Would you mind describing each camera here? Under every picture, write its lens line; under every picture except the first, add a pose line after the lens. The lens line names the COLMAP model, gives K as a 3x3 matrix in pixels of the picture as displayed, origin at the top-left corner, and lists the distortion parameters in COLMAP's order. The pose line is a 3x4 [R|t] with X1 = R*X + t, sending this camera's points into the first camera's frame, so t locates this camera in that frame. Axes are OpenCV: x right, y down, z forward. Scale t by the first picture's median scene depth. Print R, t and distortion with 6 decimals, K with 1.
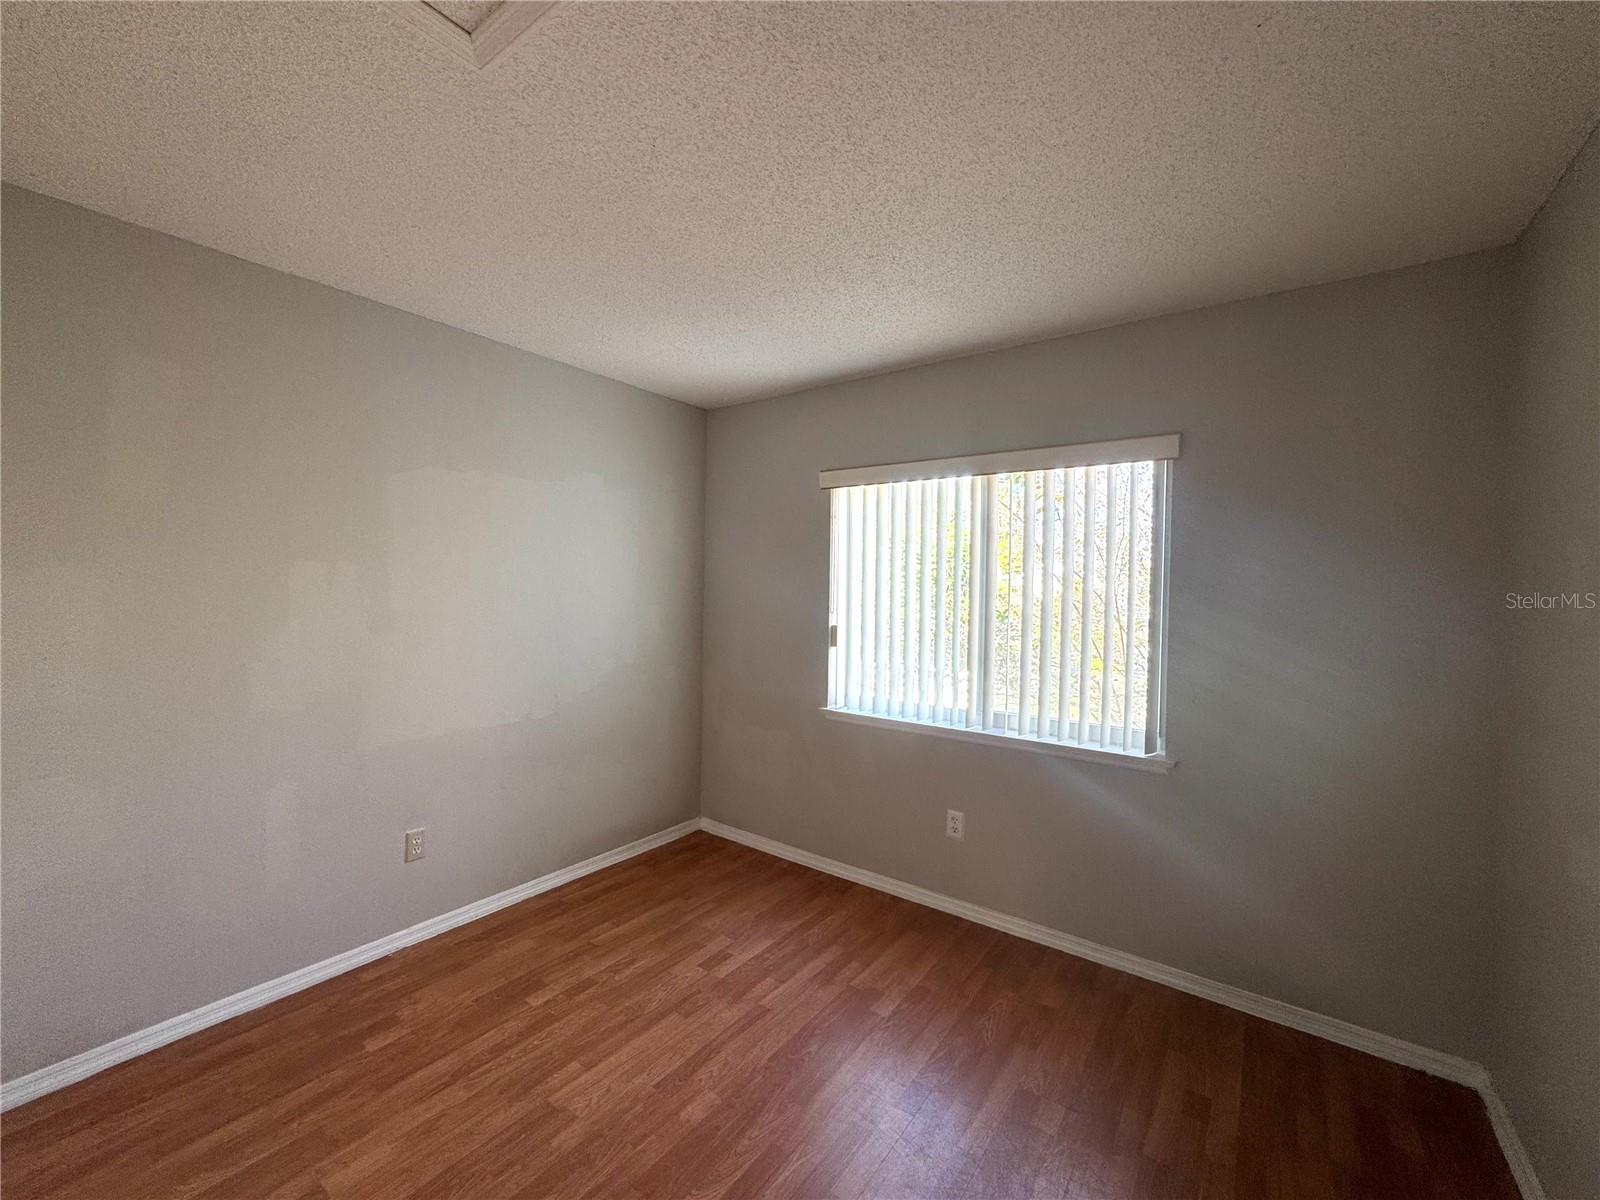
lens RADIAL K [[639.3, 0, 793.0], [0, 639.3, 591.5], [0, 0, 1]] dist [-0.001606, 0.000479]
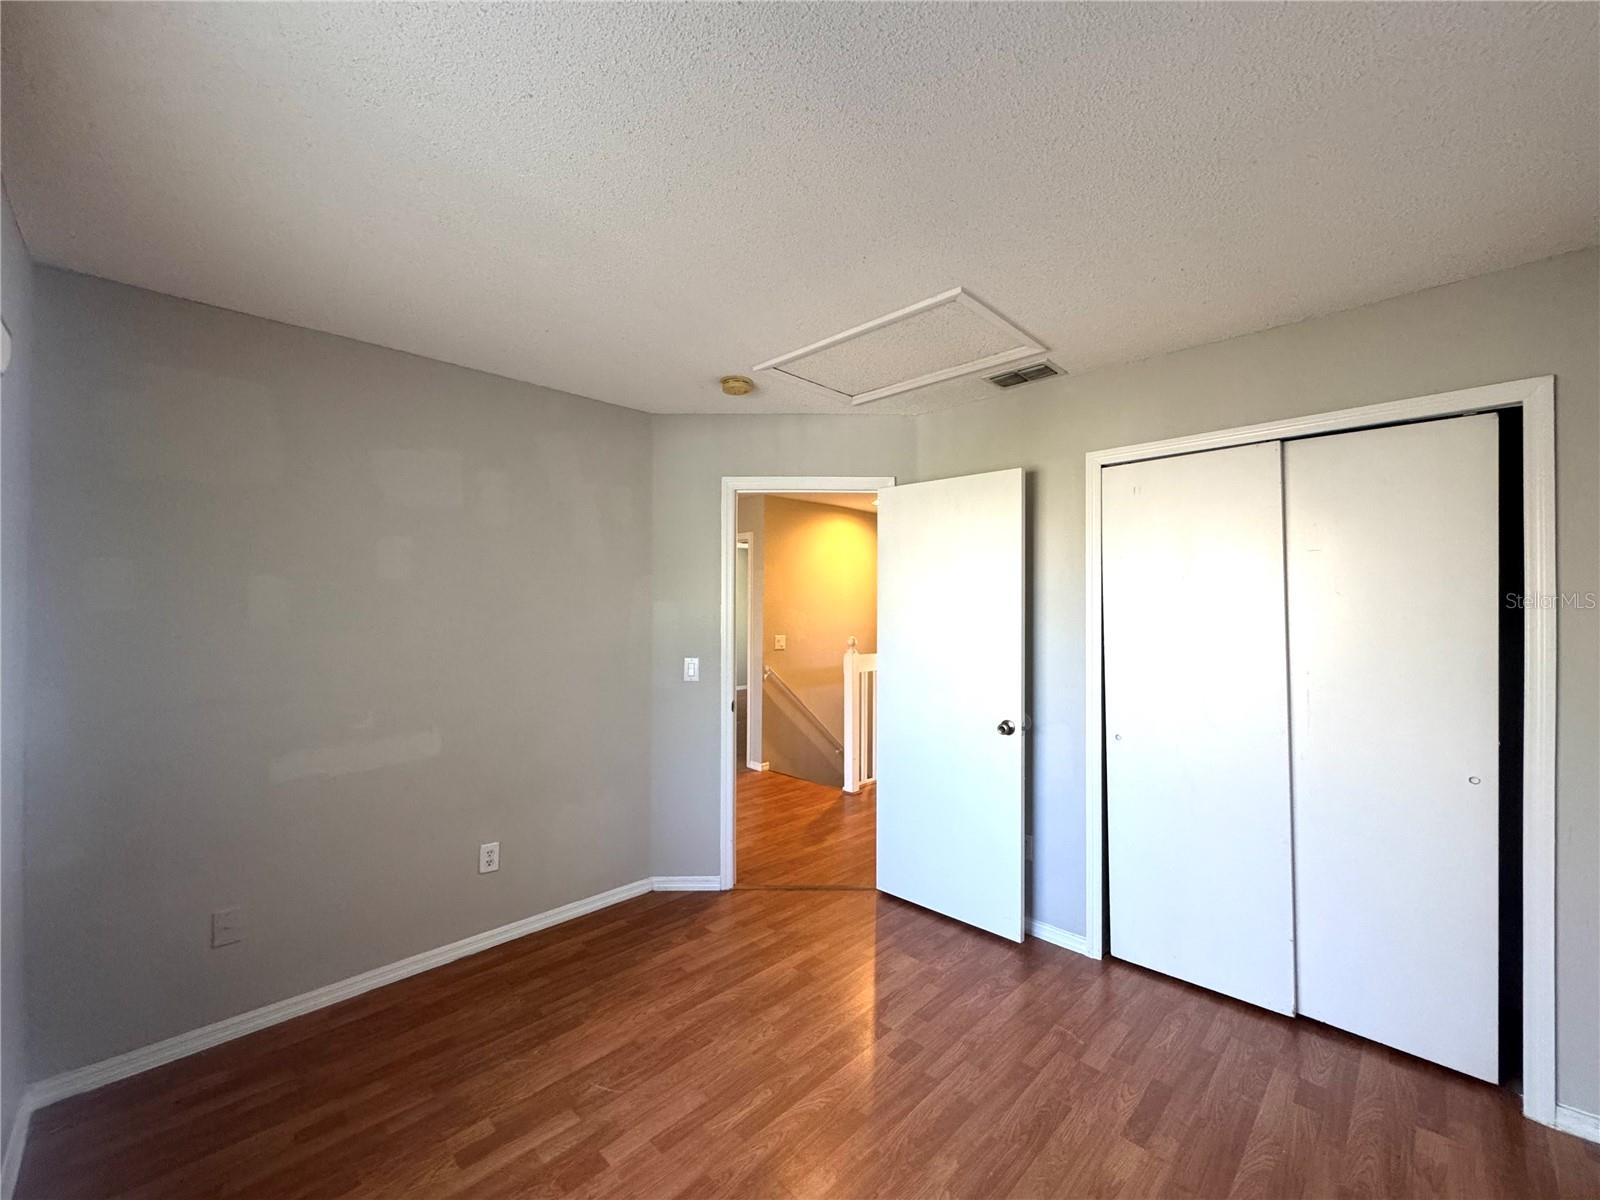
lens RADIAL K [[639.3, 0, 806.7], [0, 639.3, 602.8], [0, 0, 1]] dist [-0.001606, 0.000479]
pose [[-0.986152, -0.020761, 0.164541, -0.287863], [-0.022082, 0.999737, -0.006201, -0.028308], [-0.164369, -0.009749, -0.986351, 2.061963]]
